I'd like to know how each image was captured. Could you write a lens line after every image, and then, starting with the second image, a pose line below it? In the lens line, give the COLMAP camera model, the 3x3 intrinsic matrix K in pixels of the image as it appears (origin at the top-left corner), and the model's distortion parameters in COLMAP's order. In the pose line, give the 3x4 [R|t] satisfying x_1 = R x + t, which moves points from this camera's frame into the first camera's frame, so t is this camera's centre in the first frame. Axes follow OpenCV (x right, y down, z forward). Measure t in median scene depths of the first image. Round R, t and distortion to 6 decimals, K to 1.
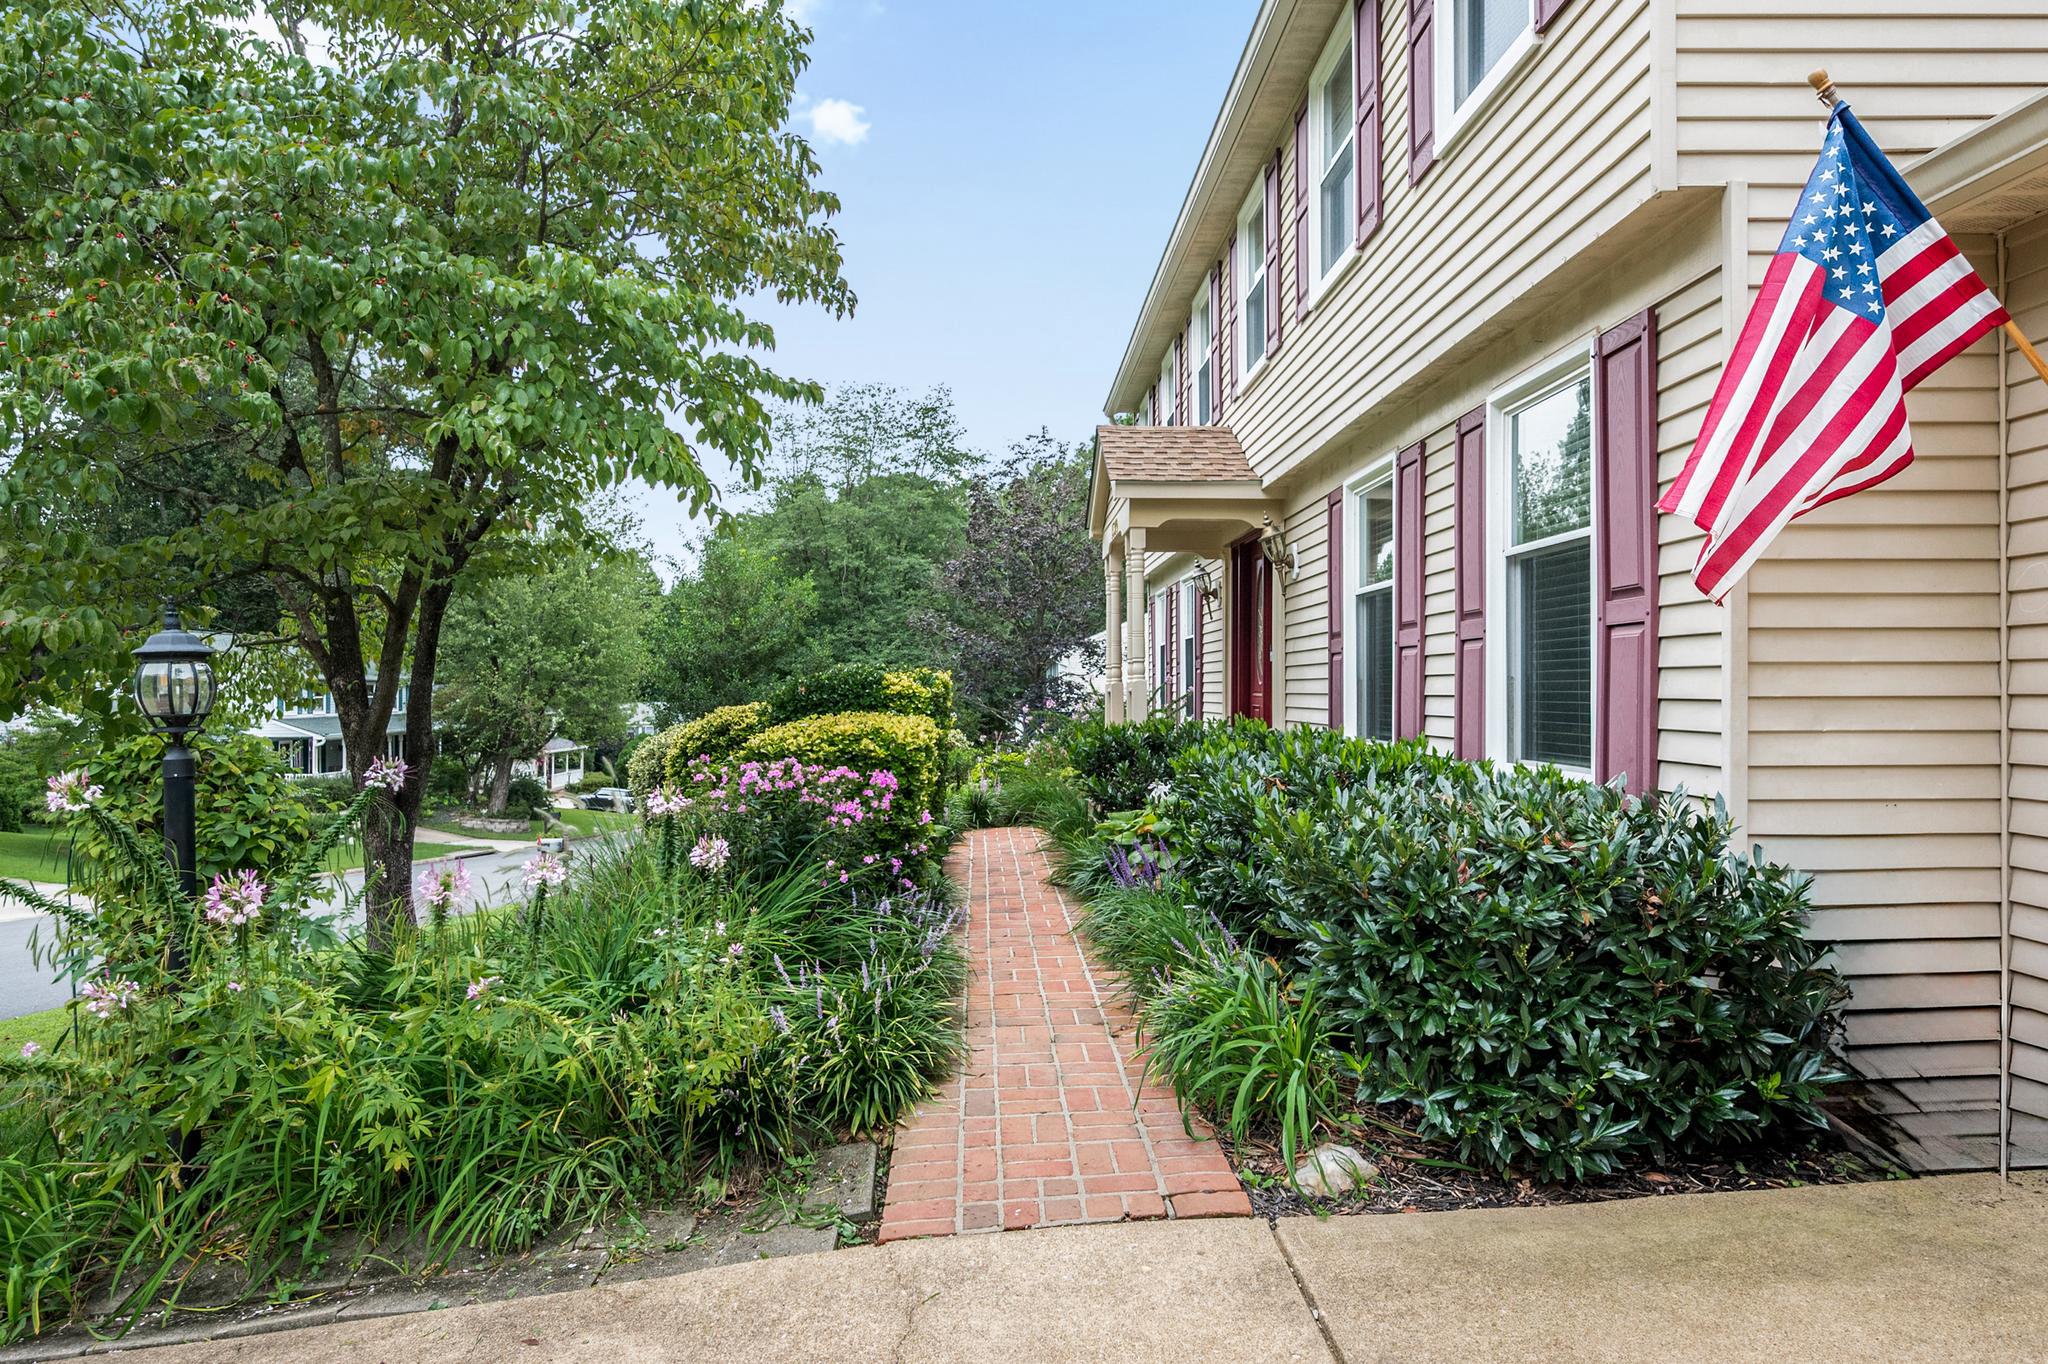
lens RADIAL K [[1077.7, 0, 1024.0], [0, 1077.7, 682.0], [0, 0, 1]] dist [0.000290, -0.000002]
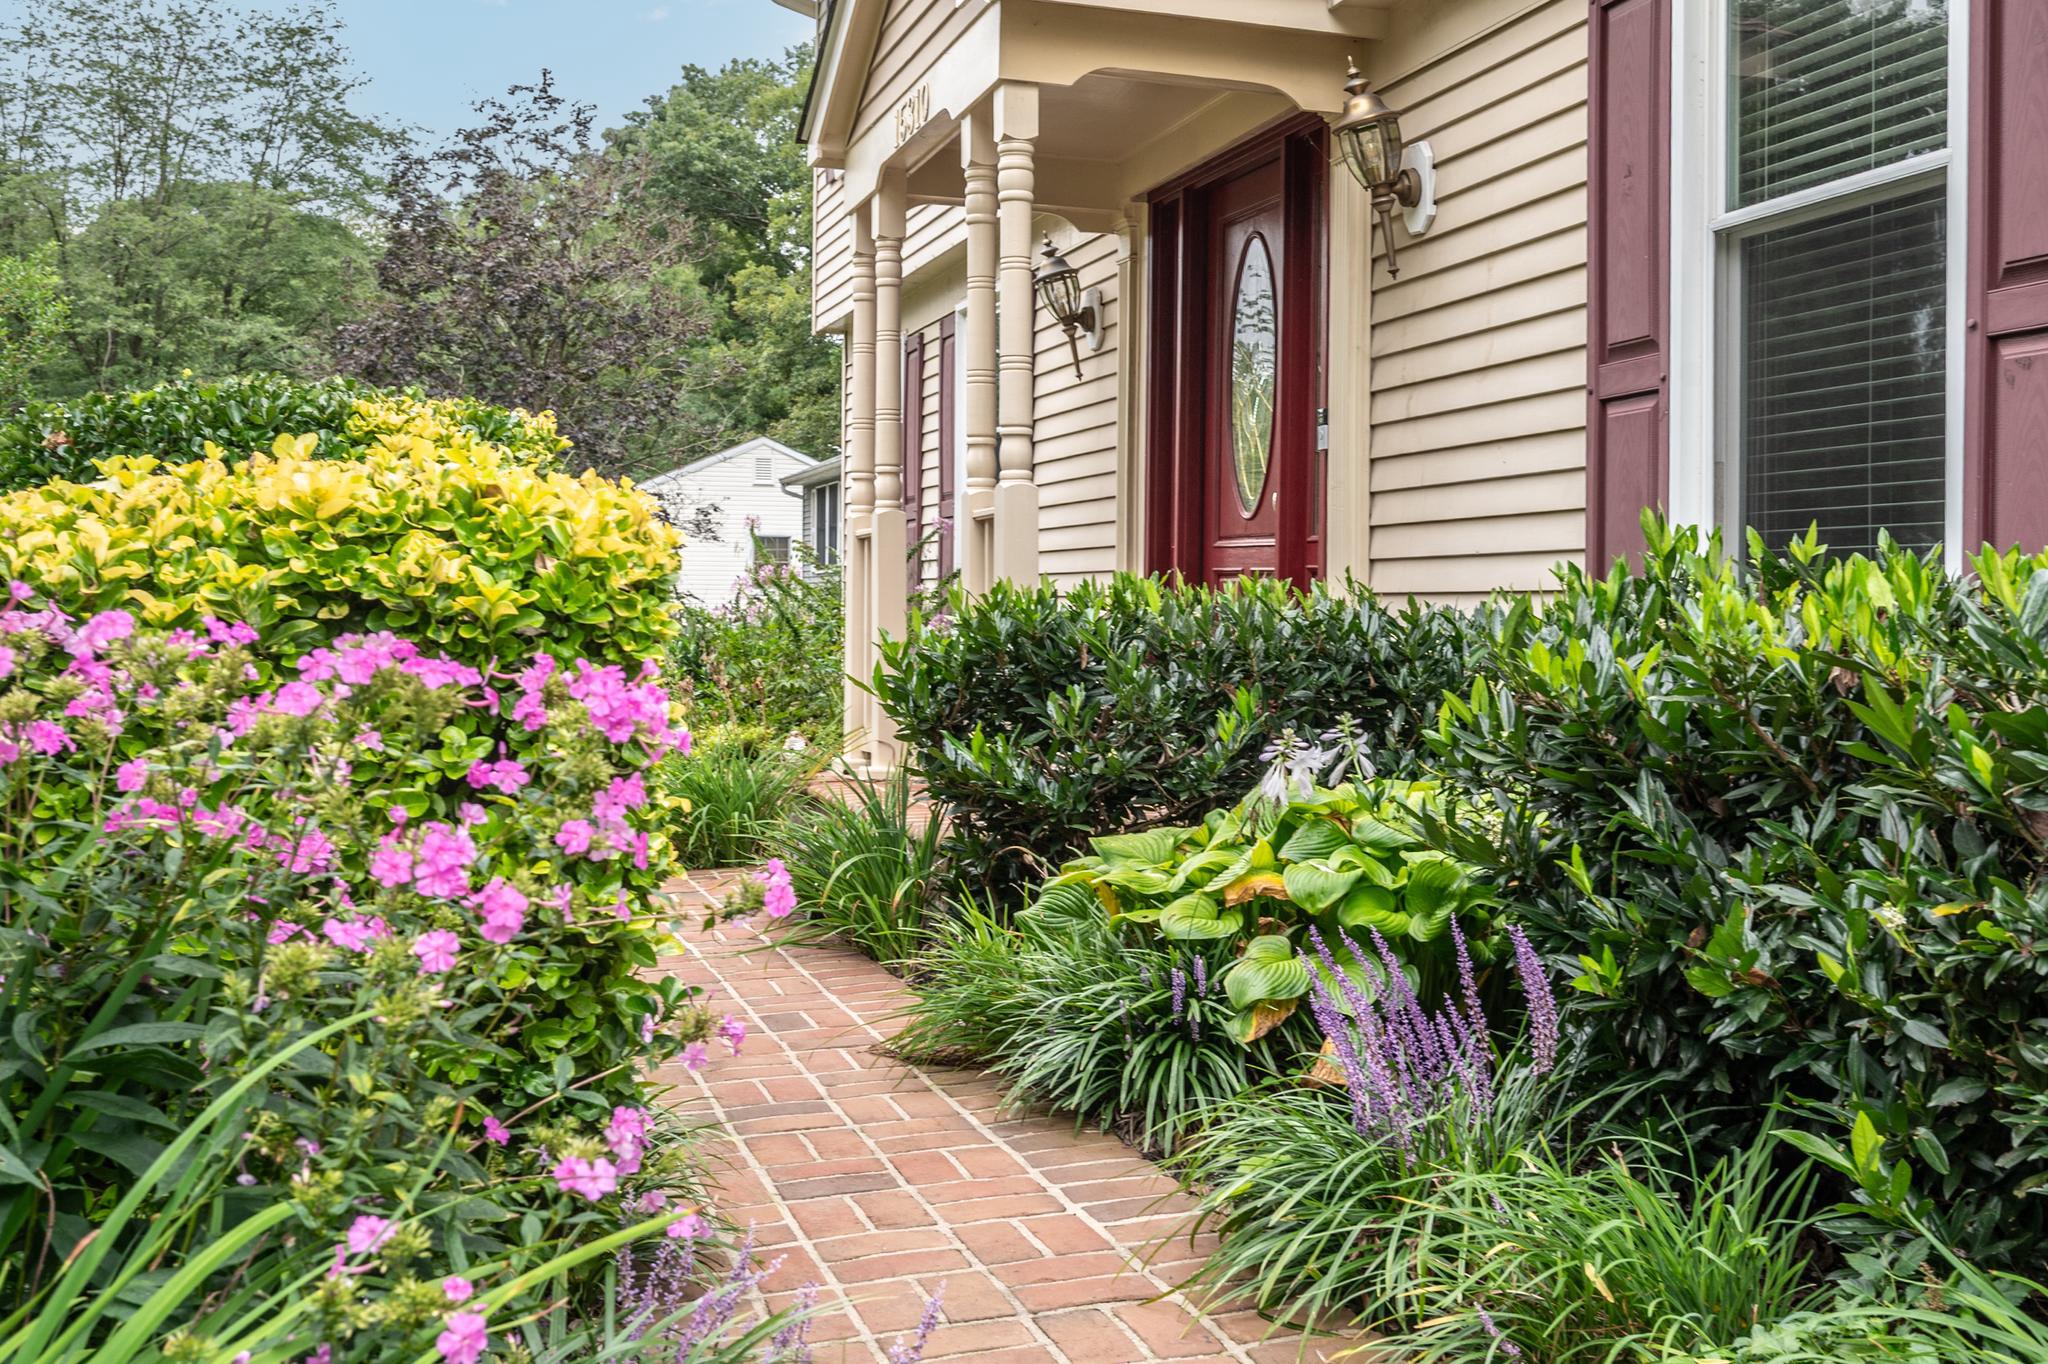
lens RADIAL K [[1918.2, 0, 1021.5], [0, 1918.2, 597.5], [0, 0, 1]] dist [-0.003506, -0.014801]
pose [[0.959450, 0.010445, 0.281685, -0.073118], [-0.011018, 0.999939, 0.000450, 0.033649], [-0.281663, -0.003535, 0.959507, 0.311413]]
